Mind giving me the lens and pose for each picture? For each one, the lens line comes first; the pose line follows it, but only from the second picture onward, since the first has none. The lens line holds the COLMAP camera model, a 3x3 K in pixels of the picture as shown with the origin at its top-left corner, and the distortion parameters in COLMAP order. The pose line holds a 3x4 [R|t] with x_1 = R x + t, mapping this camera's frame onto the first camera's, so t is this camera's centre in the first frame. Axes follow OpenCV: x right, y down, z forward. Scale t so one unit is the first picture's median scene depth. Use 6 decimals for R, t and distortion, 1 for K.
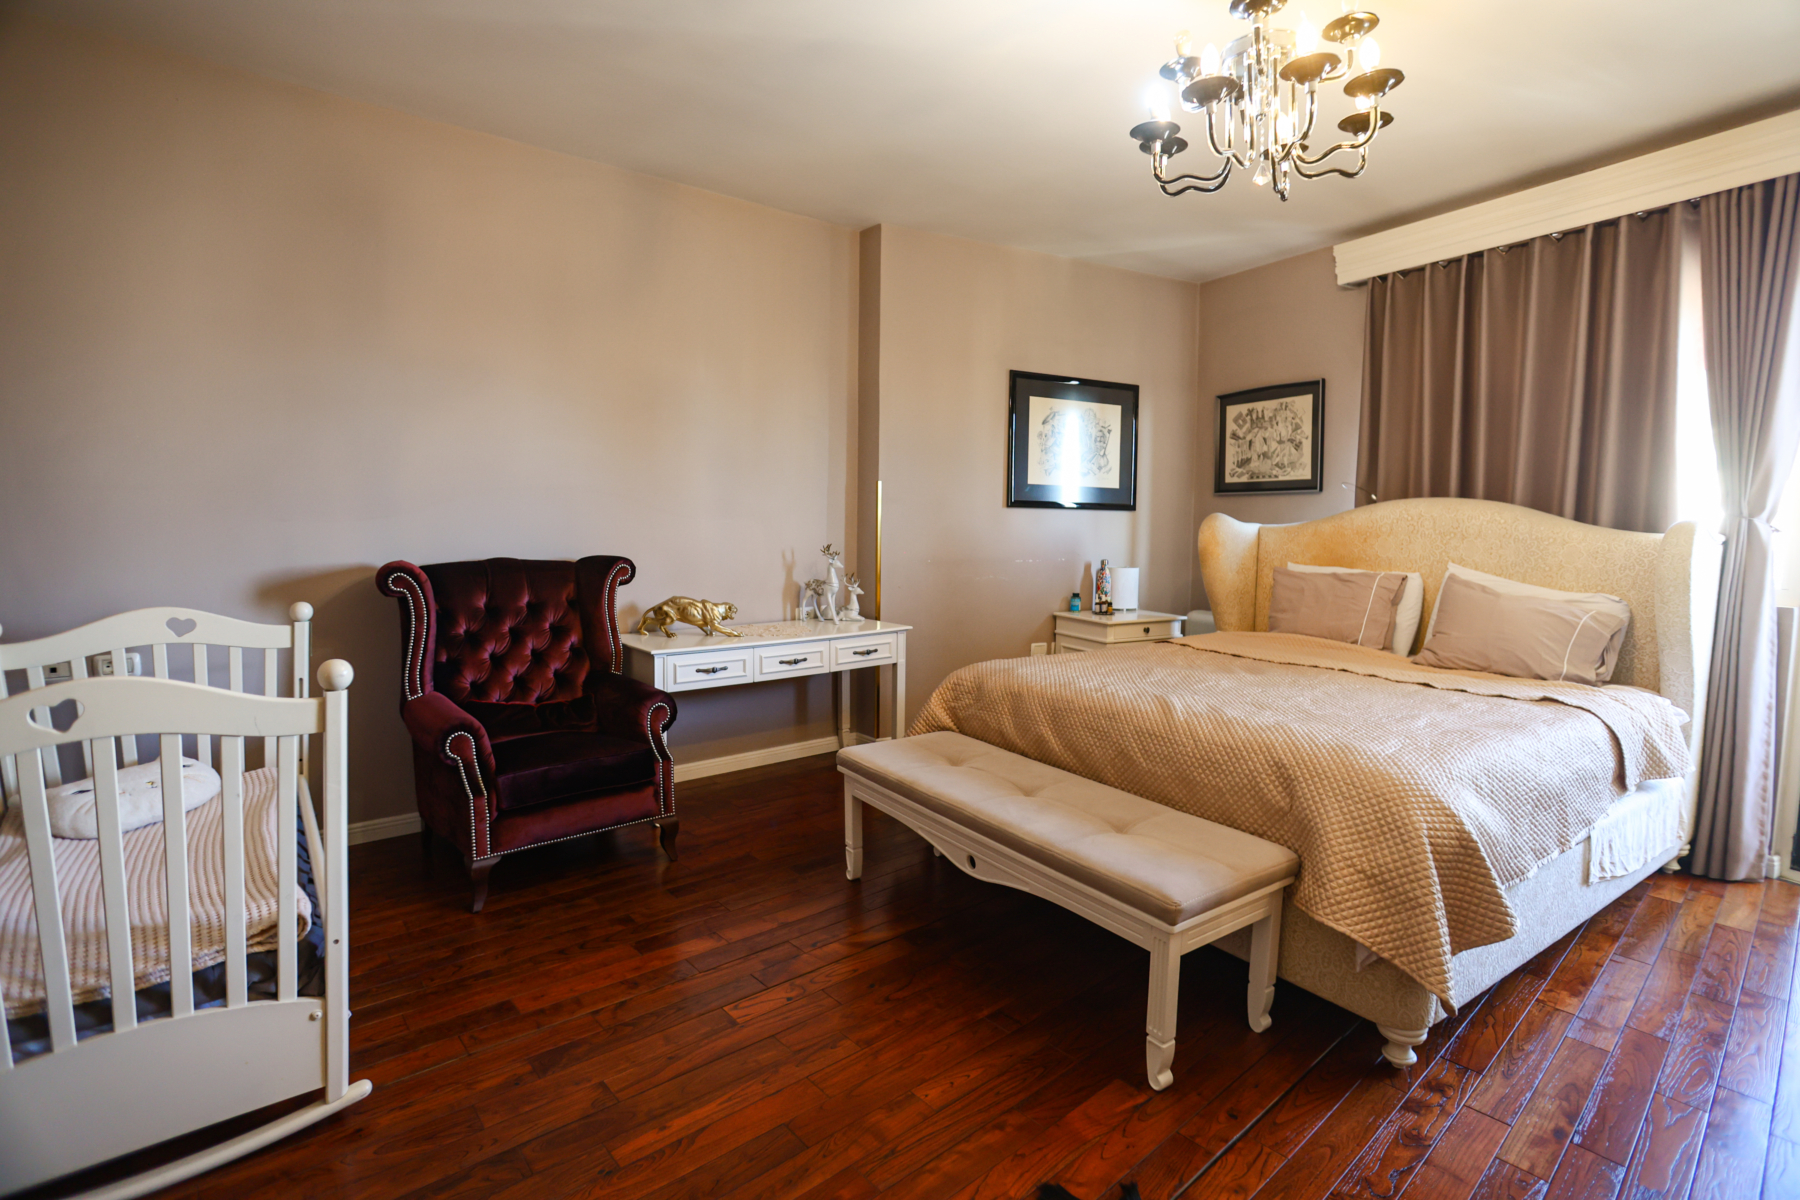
lens RADIAL K [[874.2, 0, 897.9], [0, 874.2, 591.4], [0, 0, 1]] dist [-0.082438, 0.034433]
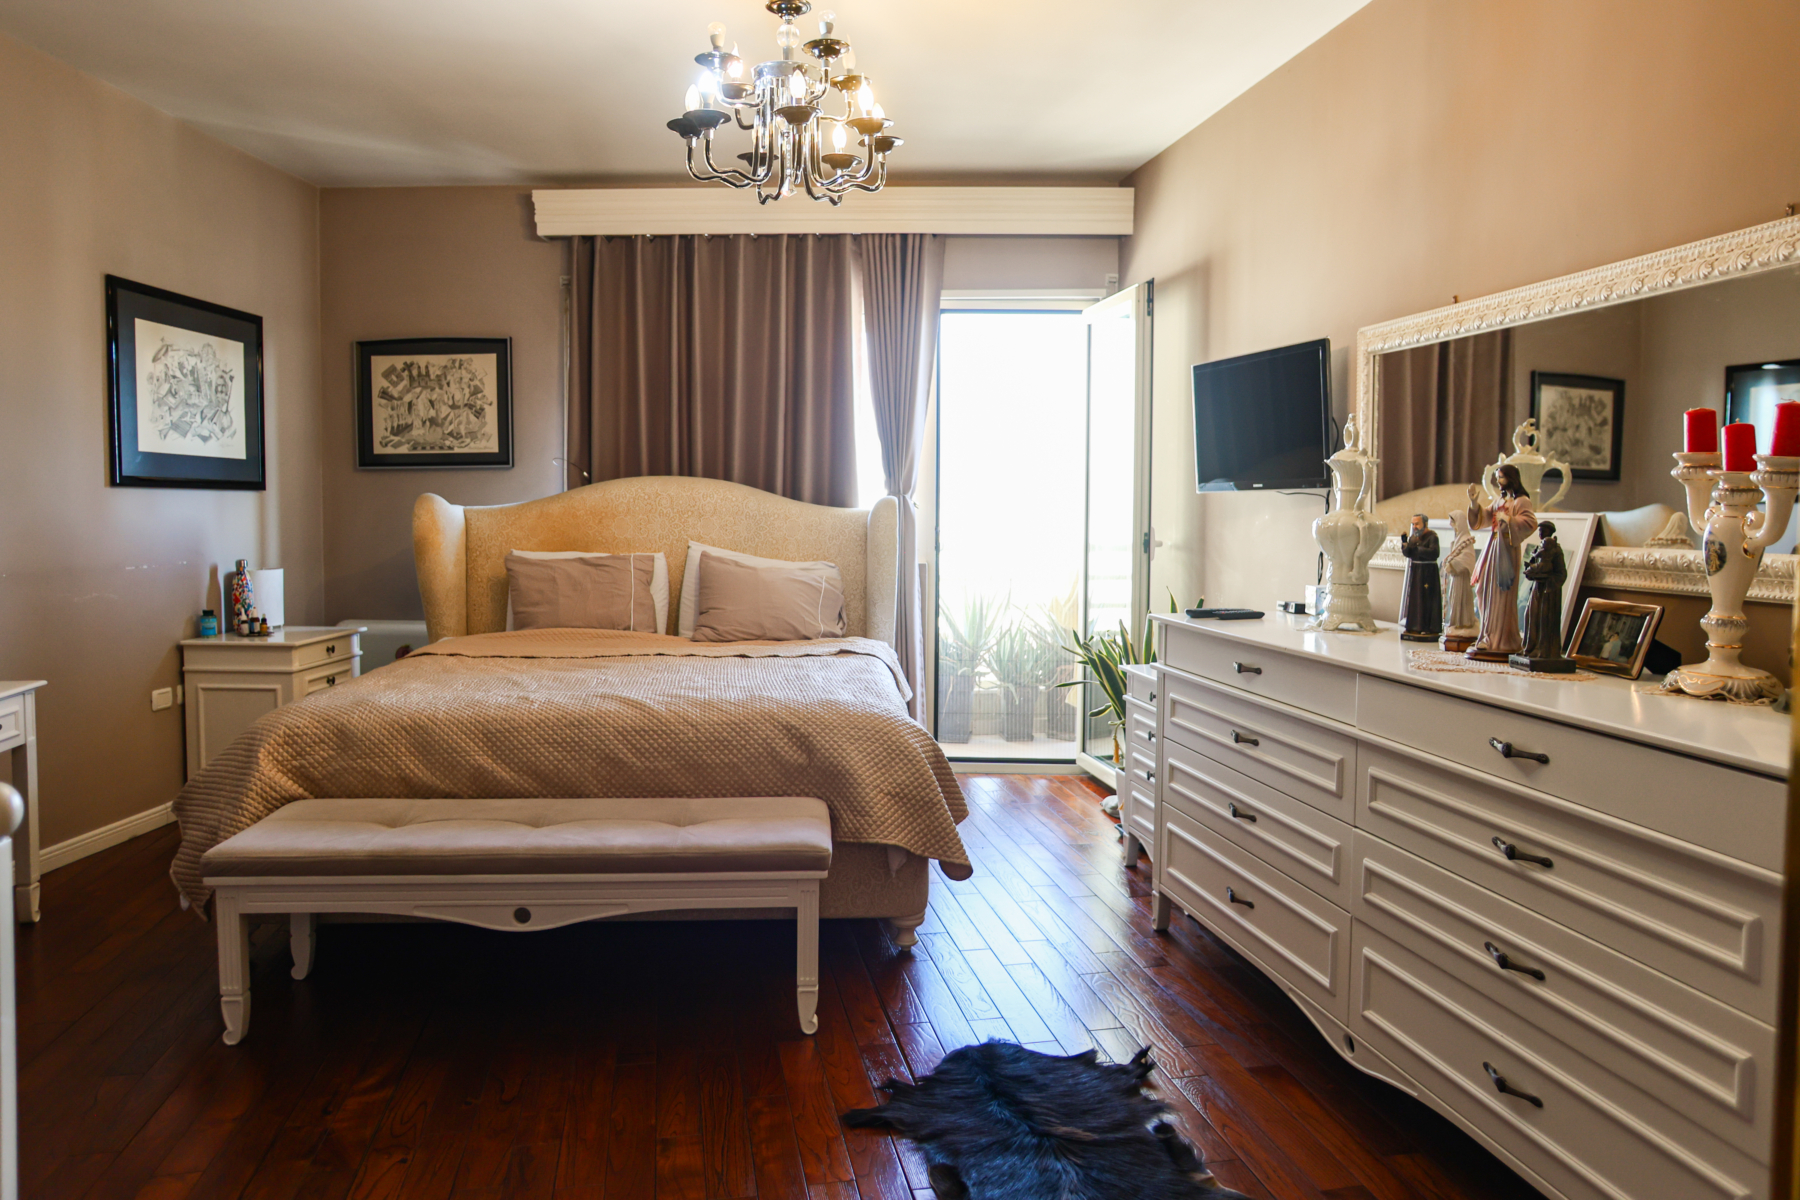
lens RADIAL K [[1208.6, 0, 900.0], [0, 1208.6, 600.0], [0, 0, 1]] dist [-0.004690, 0.003054]
pose [[0.508067, -0.079073, 0.857680, -0.382338], [0.076782, 0.995970, 0.046339, -0.009279], [-0.857888, 0.042312, 0.512091, 0.041728]]
